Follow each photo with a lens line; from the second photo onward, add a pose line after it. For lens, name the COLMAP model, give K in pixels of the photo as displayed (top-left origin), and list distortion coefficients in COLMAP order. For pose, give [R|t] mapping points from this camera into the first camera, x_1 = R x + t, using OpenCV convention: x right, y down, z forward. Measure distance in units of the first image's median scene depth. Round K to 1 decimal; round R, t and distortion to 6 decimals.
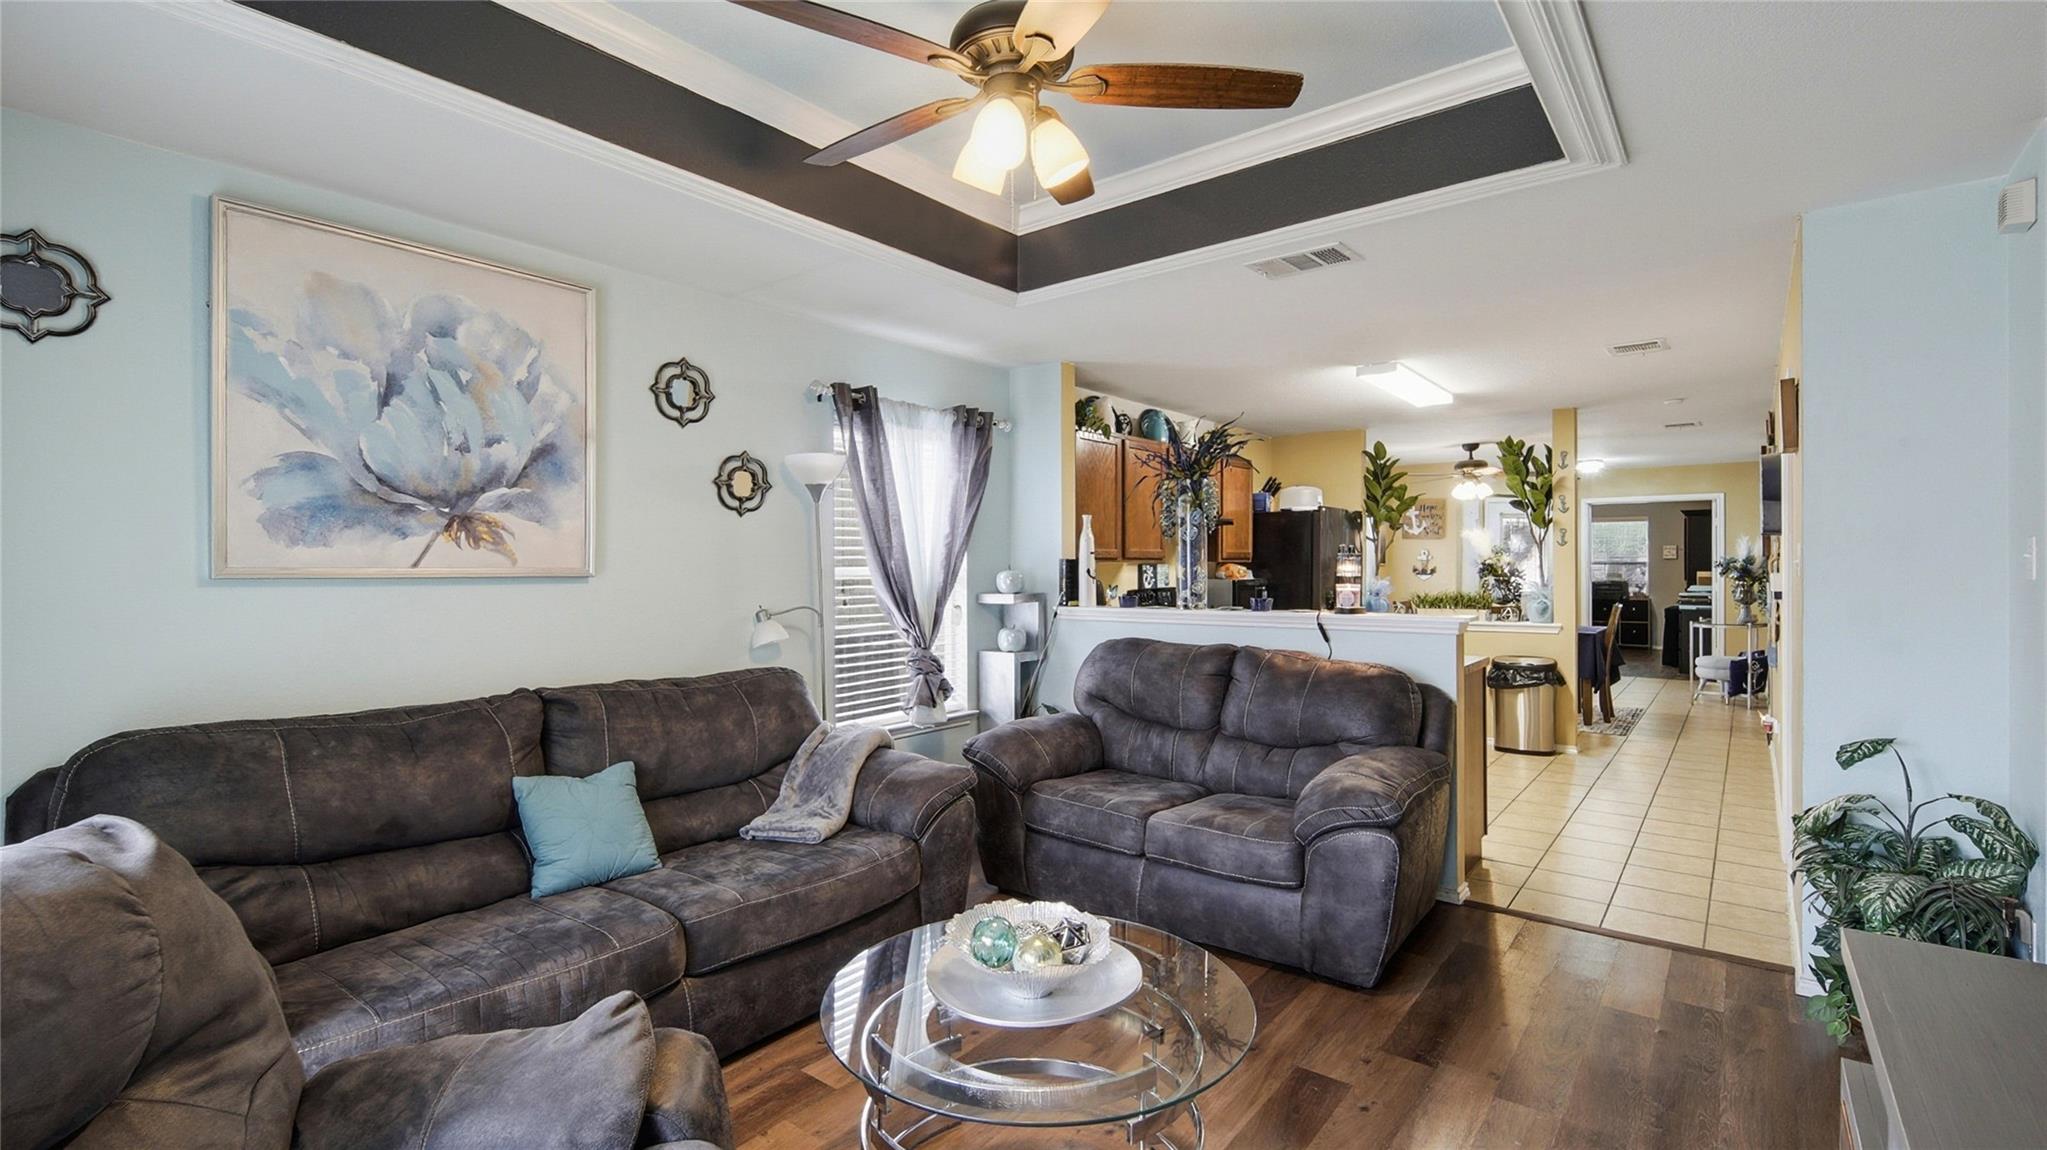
lens RADIAL K [[918.1, 0, 1026.8], [0, 918.1, 568.0], [0, 0, 1]] dist [0.004293, -0.000439]
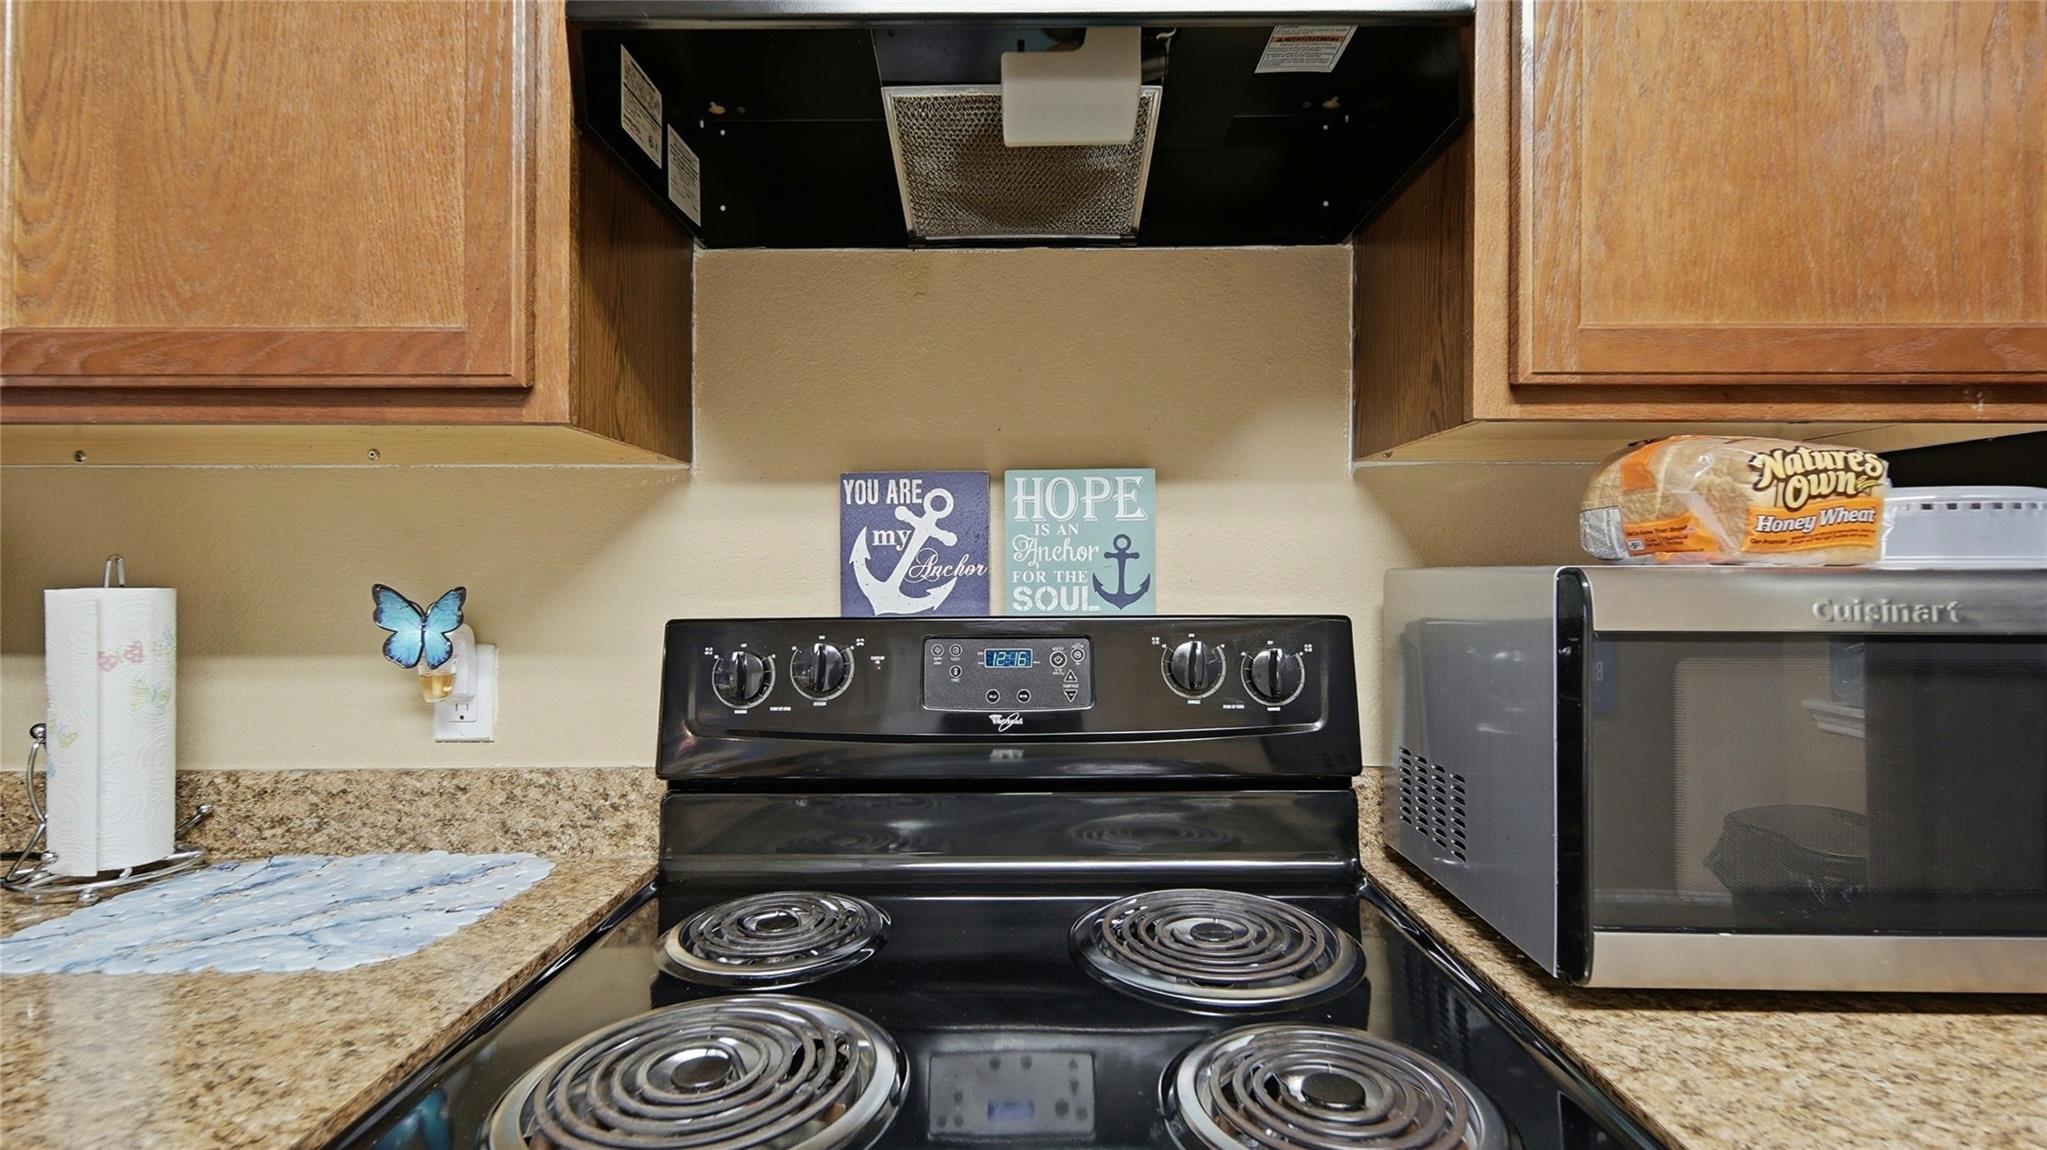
lens RADIAL K [[918.1, 0, 1010.8], [0, 918.1, 567.6], [0, 0, 1]] dist [0.004293, -0.000439]
pose [[0.610622, 0.000430, -0.791922, 0.235924], [-0.007384, 0.999959, -0.005150, 0.011928], [0.791888, 0.008992, 0.610600, 0.778266]]
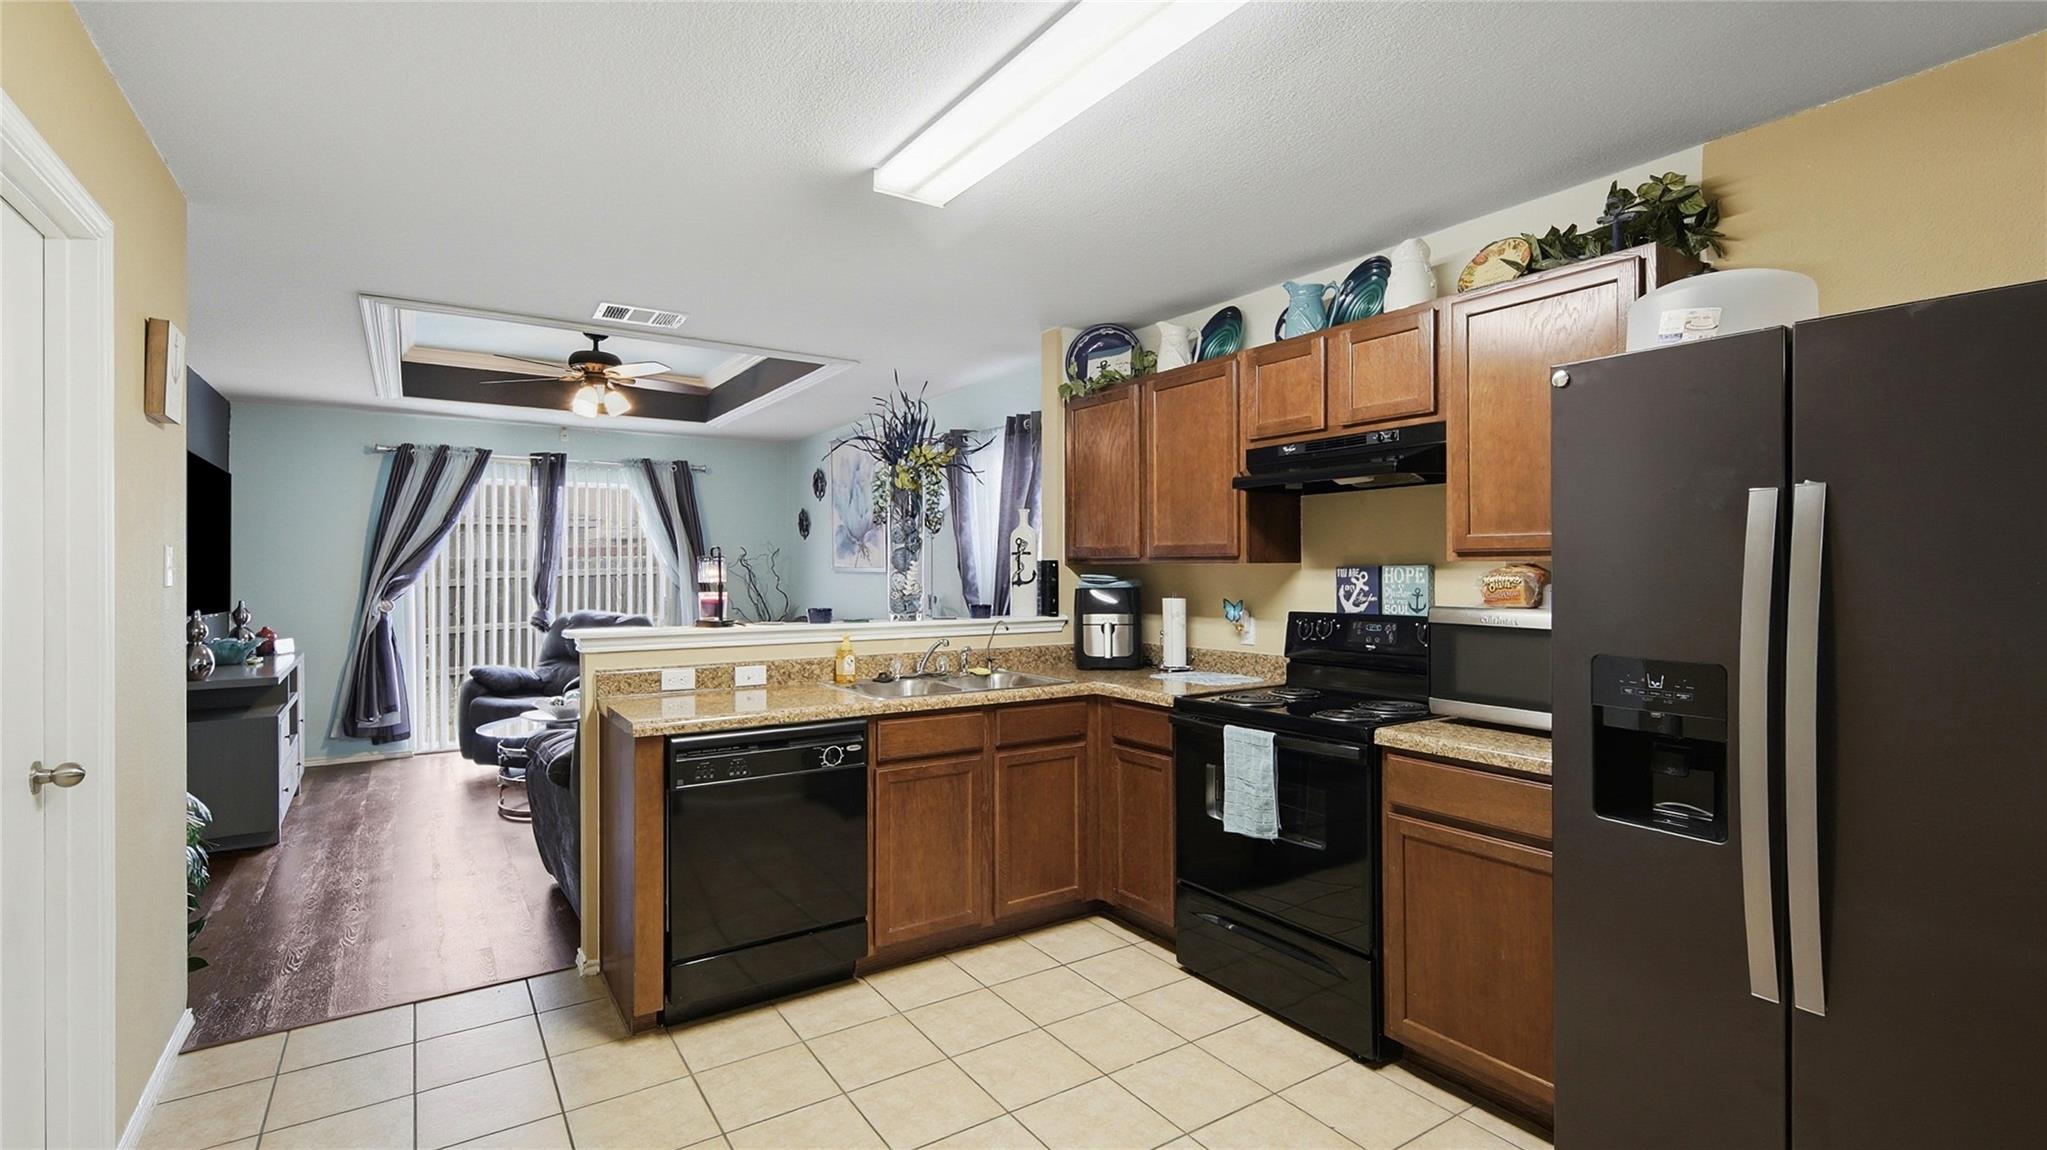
lens RADIAL K [[918.1, 0, 1023.7], [0, 918.1, 570.4], [0, 0, 1]] dist [0.004293, -0.000439]
pose [[-0.311900, 0.005825, -0.950097, 0.581413], [-0.003747, 0.999966, 0.007361, -0.004388], [0.950107, 0.005856, -0.311868, 0.839332]]
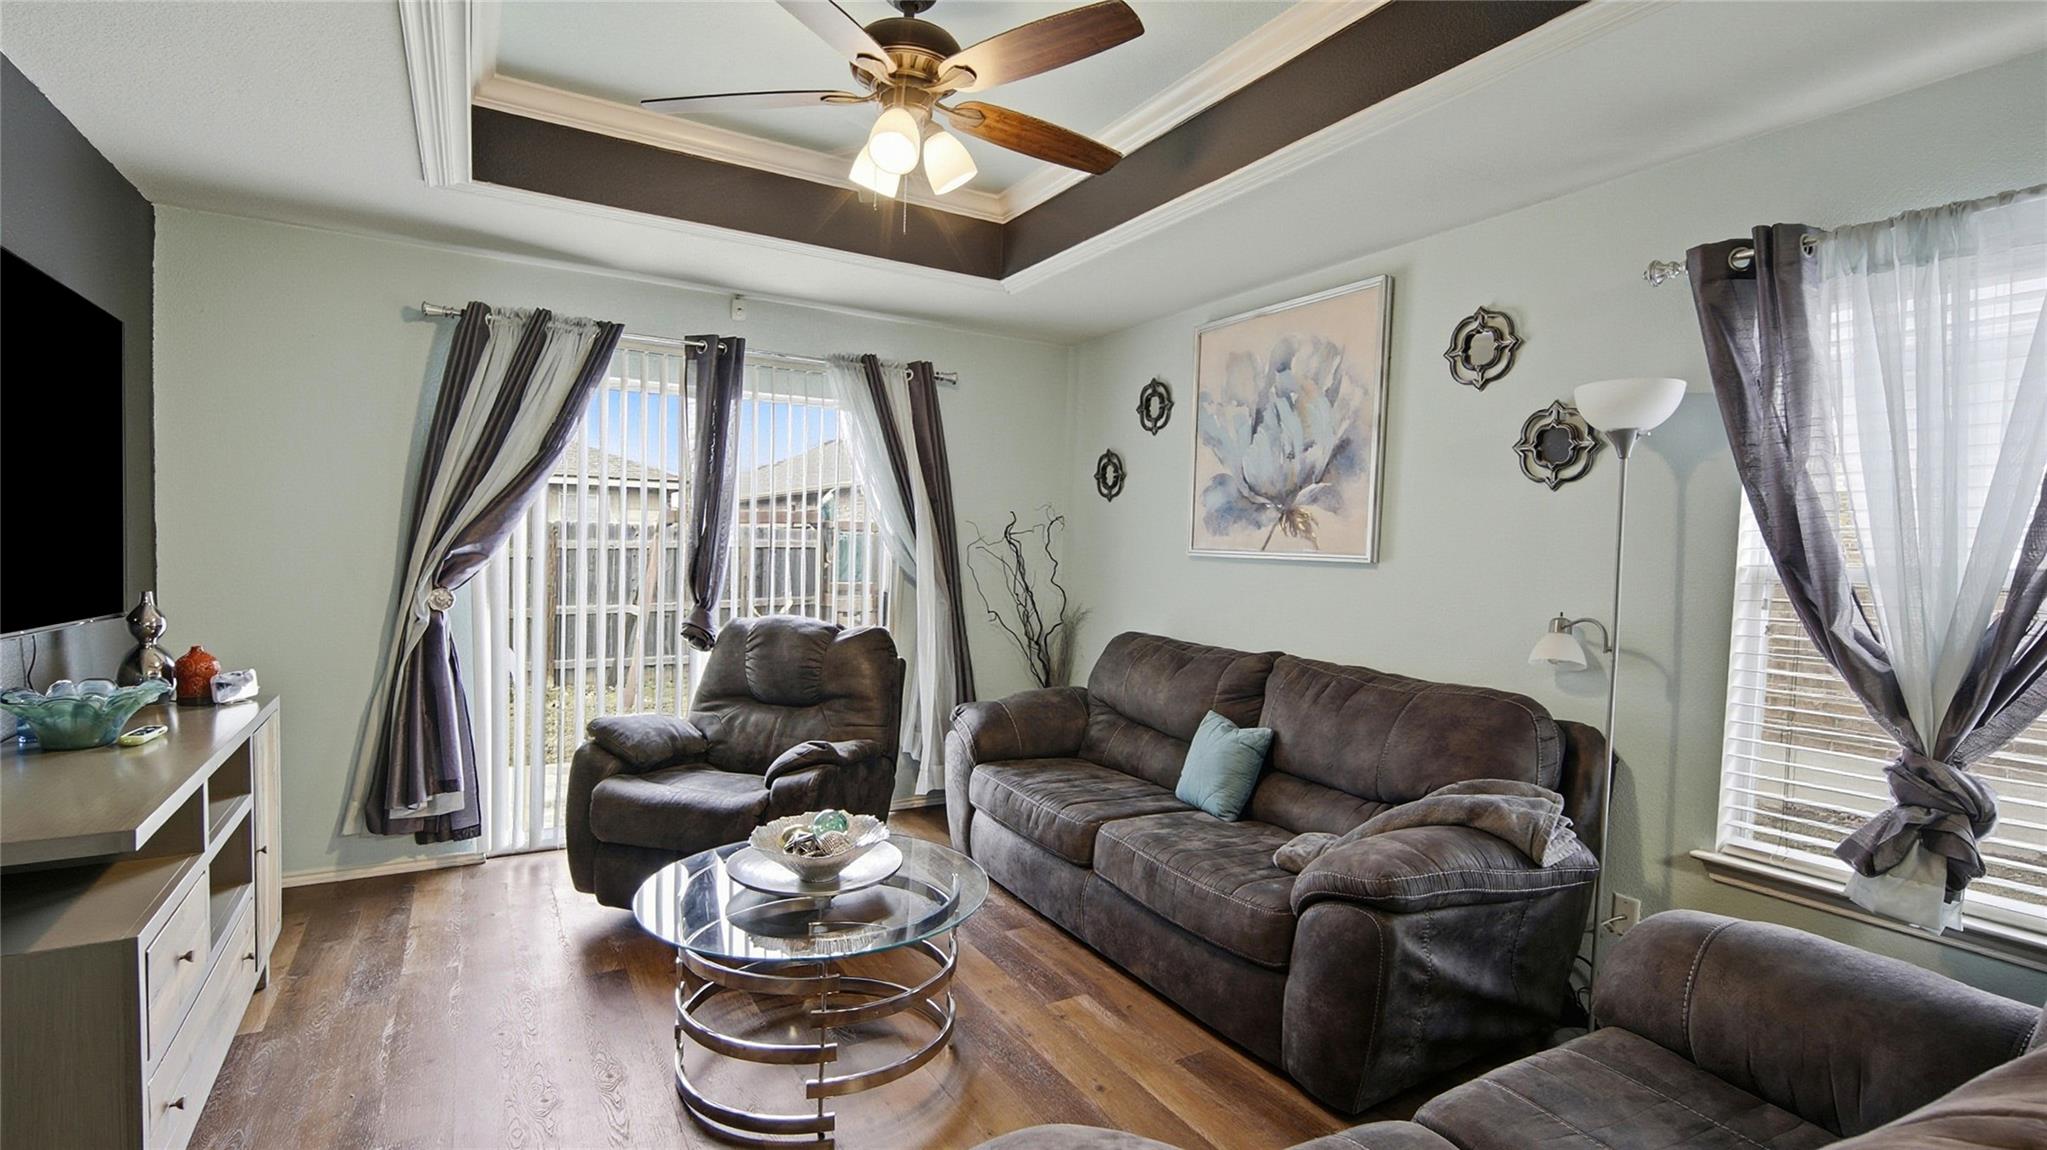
lens RADIAL K [[918.1, 0, 1002.0], [0, 918.1, 584.4], [0, 0, 1]] dist [0.004293, -0.000439]
pose [[-0.372385, 0.030030, -0.927592, 0.274198], [-0.029971, 0.998566, 0.044360, 0.000055], [0.927594, 0.044320, -0.370951, 0.438745]]
